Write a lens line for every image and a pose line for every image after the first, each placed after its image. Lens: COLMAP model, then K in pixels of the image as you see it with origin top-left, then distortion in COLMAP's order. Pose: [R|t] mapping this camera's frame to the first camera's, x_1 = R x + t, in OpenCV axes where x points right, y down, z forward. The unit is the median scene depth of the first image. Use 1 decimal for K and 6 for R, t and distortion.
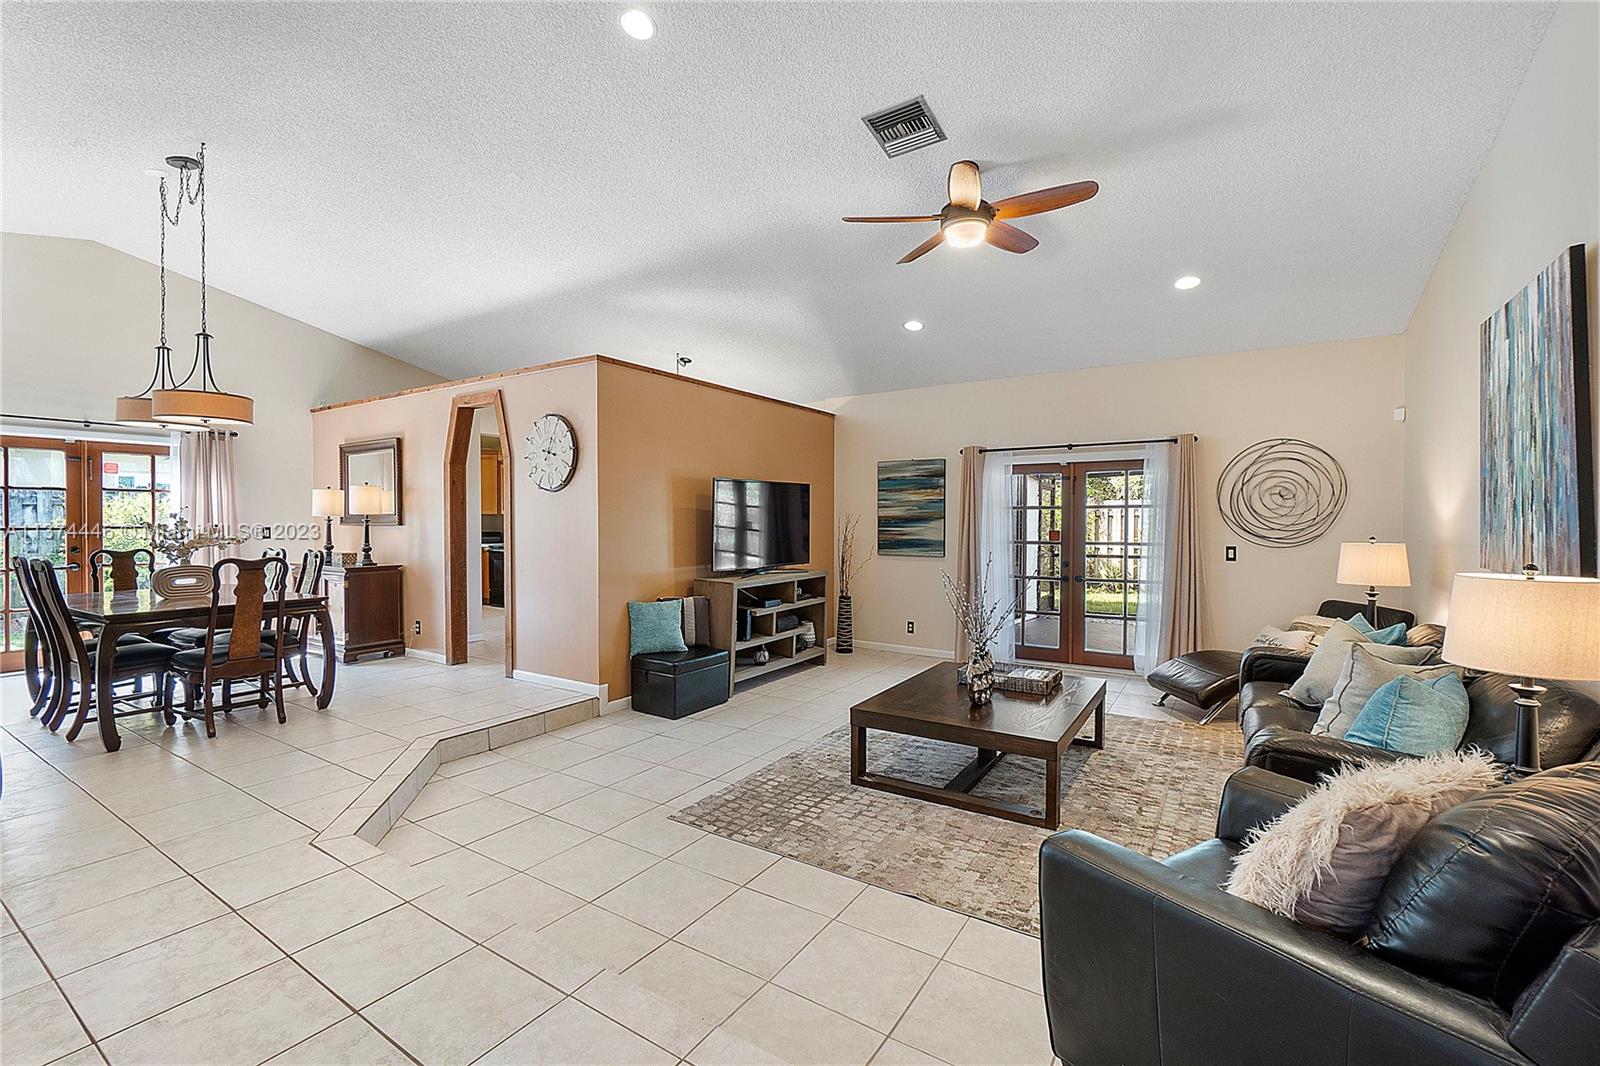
lens RADIAL K [[692.8, 0, 793.6], [0, 692.8, 528.9], [0, 0, 1]] dist [-0.004892, 0.001078]
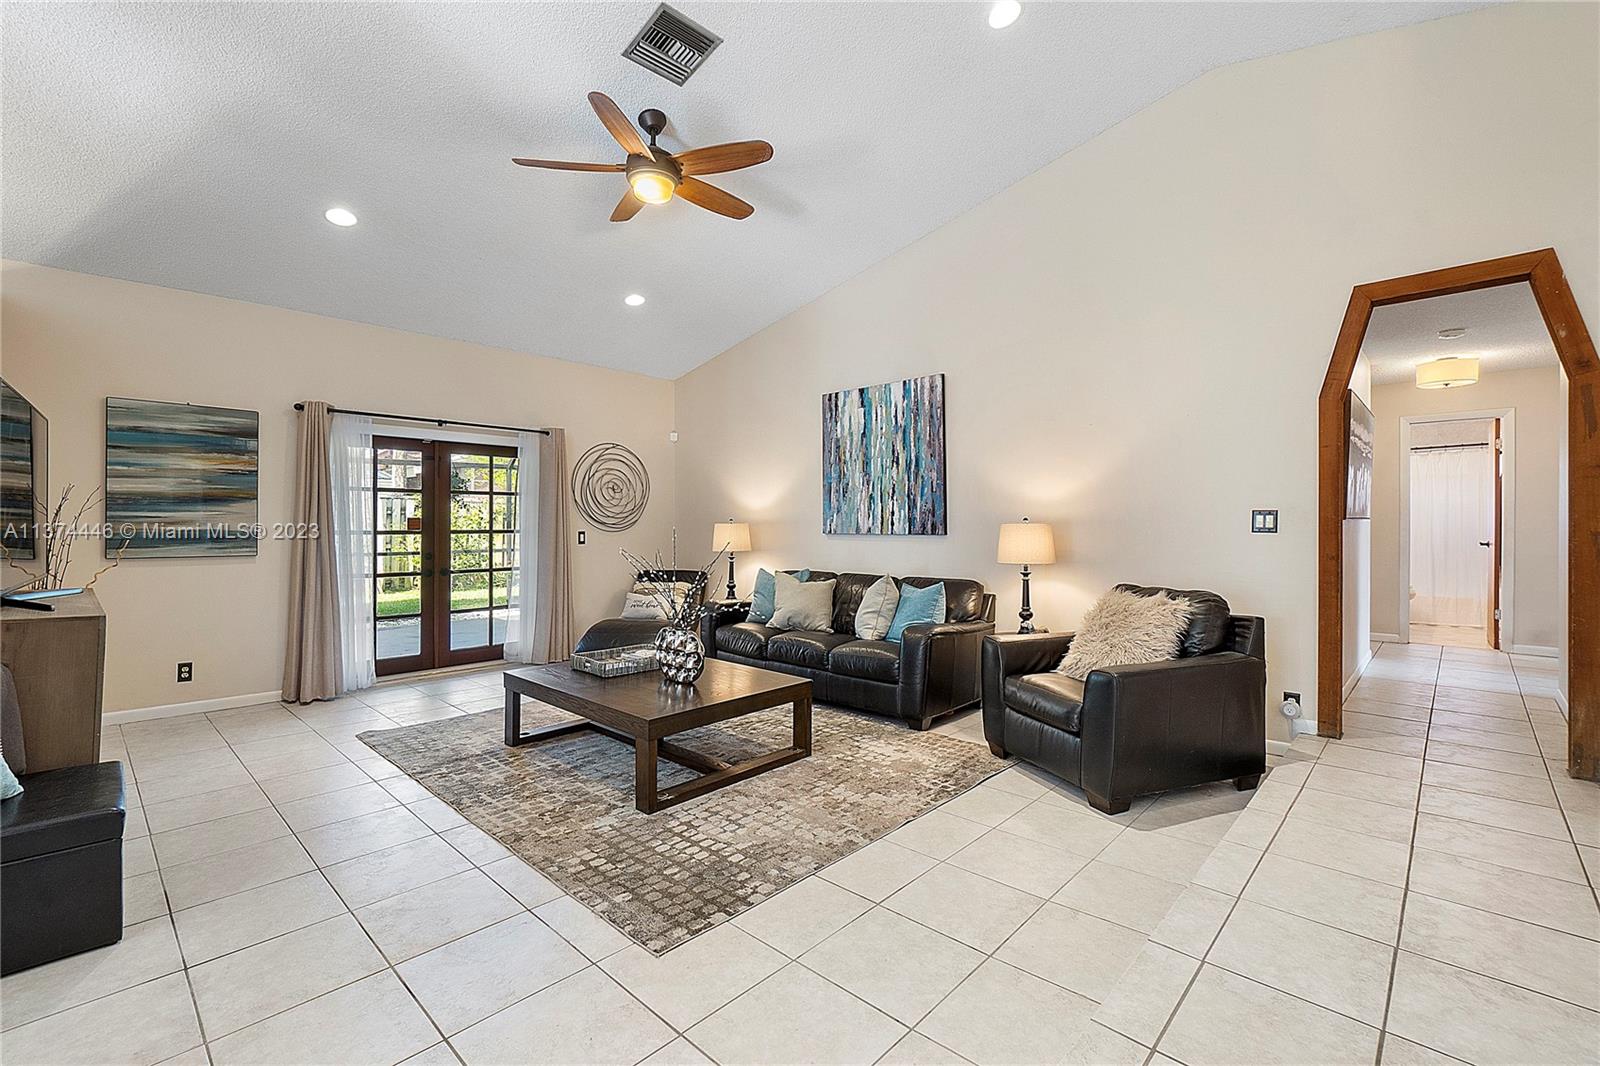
lens RADIAL K [[692.8, 0, 793.6], [0, 692.8, 528.9], [0, 0, 1]] dist [-0.004892, 0.001078]
pose [[0.178410, -0.001603, 0.983955, -0.448265], [0.013183, 0.999913, -0.000762, 0.027072], [-0.983868, 0.013107, 0.178416, 0.457512]]
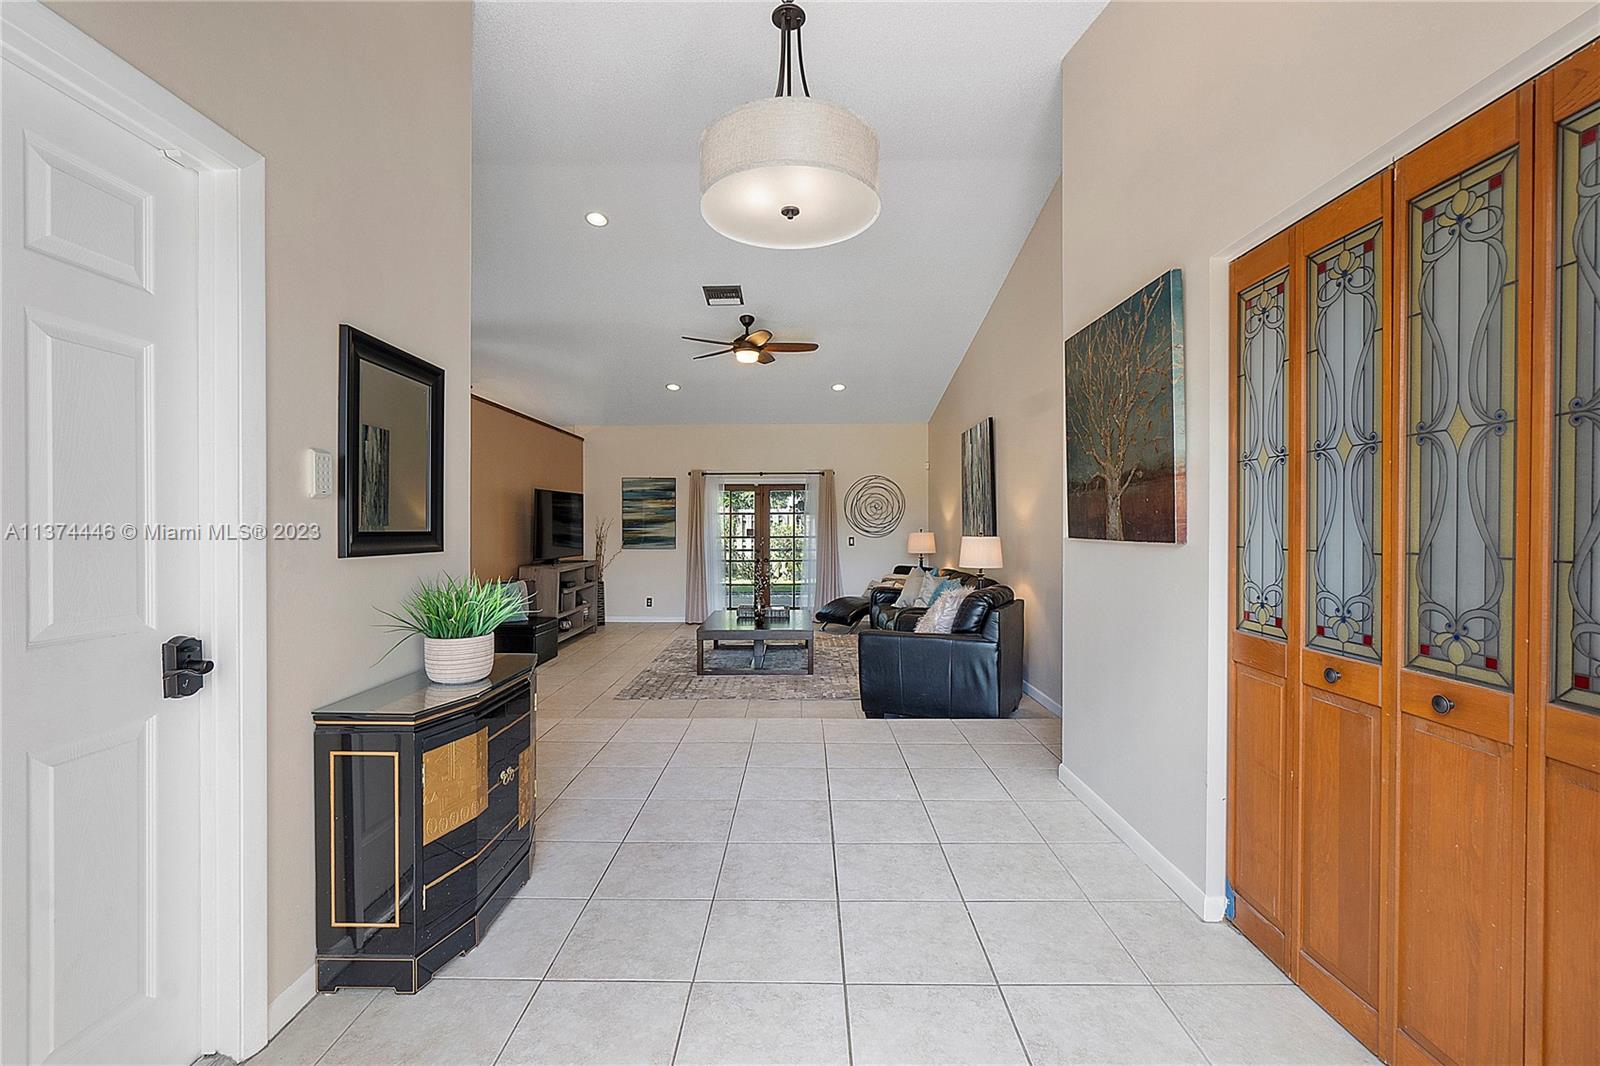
lens RADIAL K [[692.8, 0, 793.6], [0, 692.8, 528.9], [0, 0, 1]] dist [-0.004892, 0.001078]
pose [[0.841206, -0.004442, 0.540696, -0.417691], [0.009585, 0.999932, -0.006699, 0.015321], [-0.540630, 0.010818, 0.841191, -0.365504]]
